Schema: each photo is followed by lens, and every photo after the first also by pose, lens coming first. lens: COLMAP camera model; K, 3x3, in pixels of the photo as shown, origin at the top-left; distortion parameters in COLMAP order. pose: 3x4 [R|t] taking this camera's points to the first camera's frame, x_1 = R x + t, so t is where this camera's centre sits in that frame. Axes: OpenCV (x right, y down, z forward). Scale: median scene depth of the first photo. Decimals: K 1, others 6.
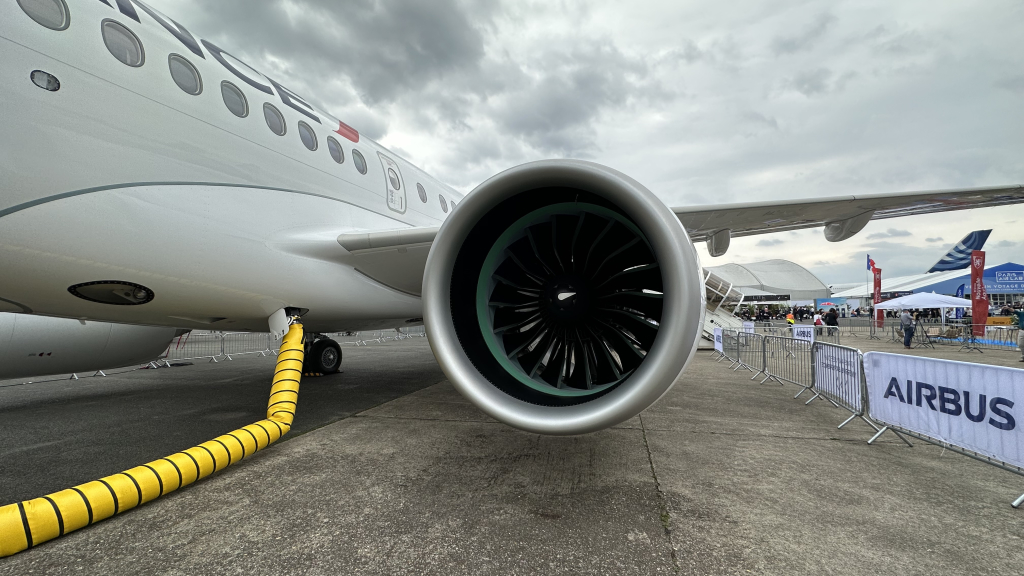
lens RADIAL K [[395.2, 0, 511.1], [0, 395.2, 302.4], [0, 0, 1]] dist [0.000138, -0.000189]
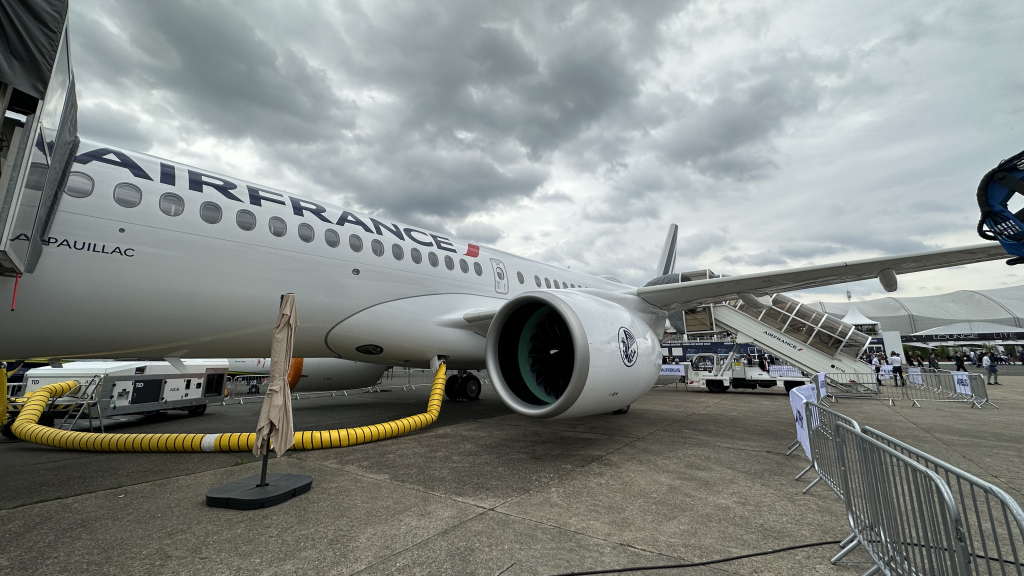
lens RADIAL K [[395.2, 0, 511.1], [0, 395.2, 302.4], [0, 0, 1]] dist [0.000138, -0.000189]
pose [[0.928000, -0.044342, -0.369931, 0.438800], [0.006405, 0.994645, -0.103155, -0.039349], [0.372524, 0.093359, 0.923315, -0.596853]]
